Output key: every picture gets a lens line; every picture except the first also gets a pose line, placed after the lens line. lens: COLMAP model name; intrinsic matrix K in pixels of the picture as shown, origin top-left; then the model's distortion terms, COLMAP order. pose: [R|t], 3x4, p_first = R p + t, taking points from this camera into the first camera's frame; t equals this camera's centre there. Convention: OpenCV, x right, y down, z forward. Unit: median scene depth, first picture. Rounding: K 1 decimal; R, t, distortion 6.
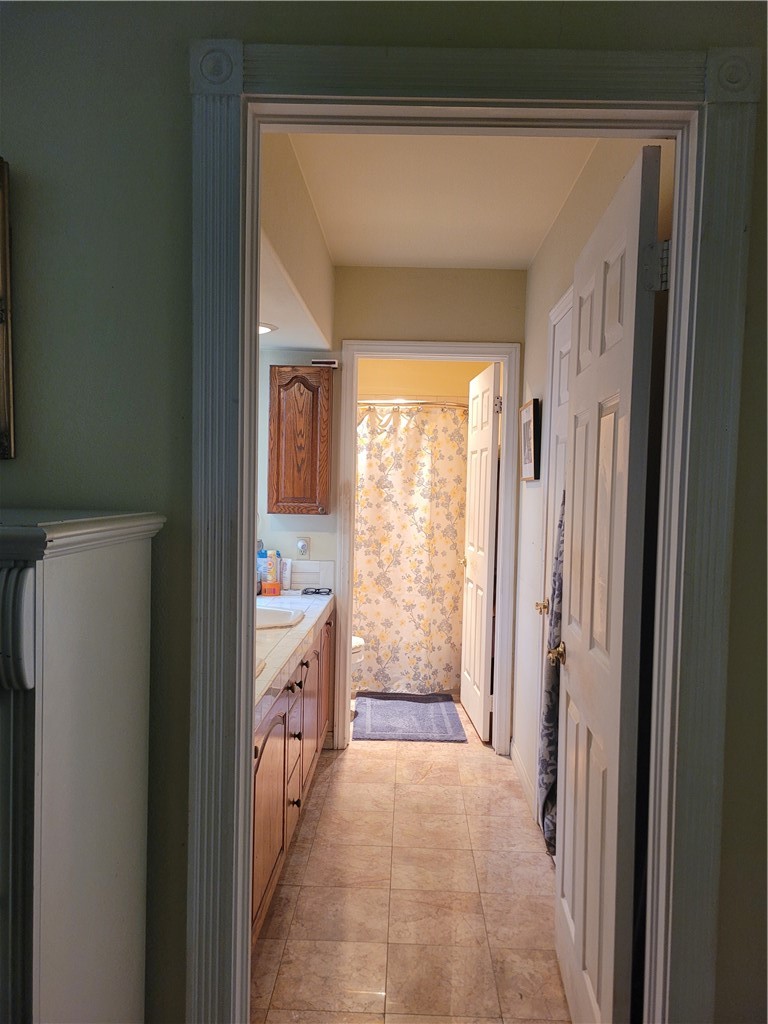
lens RADIAL K [[768.2, 0, 390.8], [0, 768.2, 517.0], [0, 0, 1]] dist [0.035784, -0.003792]
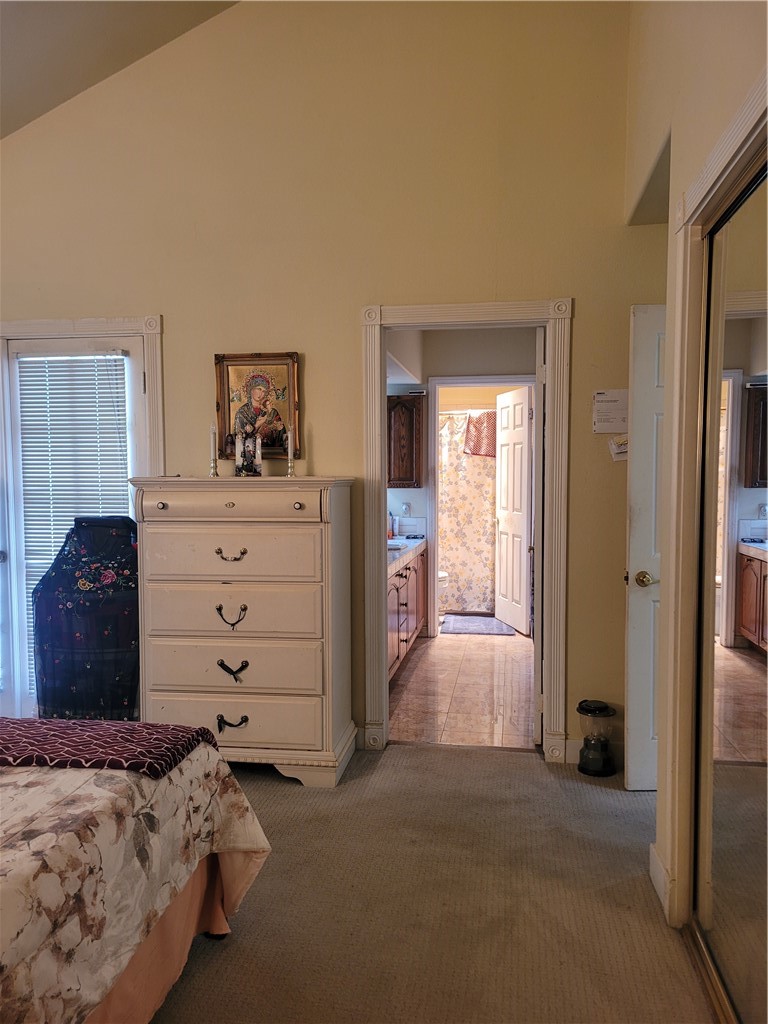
lens RADIAL K [[768.2, 0, 380.2], [0, 768.2, 518.7], [0, 0, 1]] dist [0.035784, -0.003792]
pose [[0.989200, -0.017115, -0.145568, 0.053970], [0.018971, 0.999755, 0.011366, 0.034379], [0.145338, -0.014005, 0.989283, -0.487849]]
